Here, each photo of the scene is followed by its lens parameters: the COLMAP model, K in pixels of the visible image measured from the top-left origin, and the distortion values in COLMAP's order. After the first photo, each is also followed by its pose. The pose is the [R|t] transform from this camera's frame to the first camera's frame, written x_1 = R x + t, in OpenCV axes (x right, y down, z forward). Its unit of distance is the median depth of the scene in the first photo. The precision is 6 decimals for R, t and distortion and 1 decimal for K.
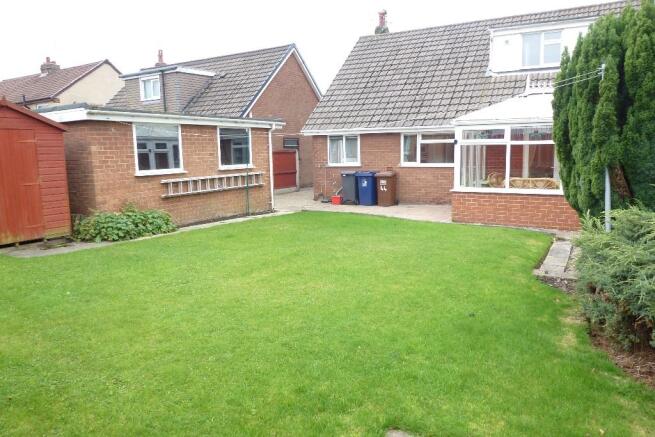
lens RADIAL K [[473.3, 0, 327.7], [0, 473.3, 218.3], [0, 0, 1]] dist [-0.048854, 0.015200]
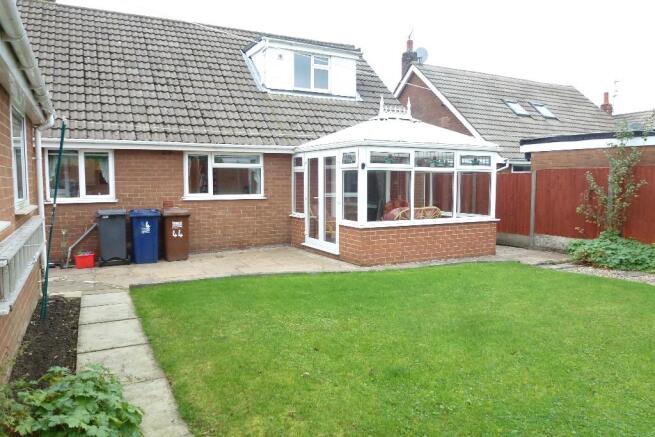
lens RADIAL K [[473.3, 0, 328.5], [0, 473.3, 216.9], [0, 0, 1]] dist [-0.048854, 0.015200]
pose [[0.517897, -0.052212, 0.853848, -0.332763], [0.114064, 0.993438, -0.008438, -0.056831], [-0.847804, 0.101763, 0.520454, 0.477053]]
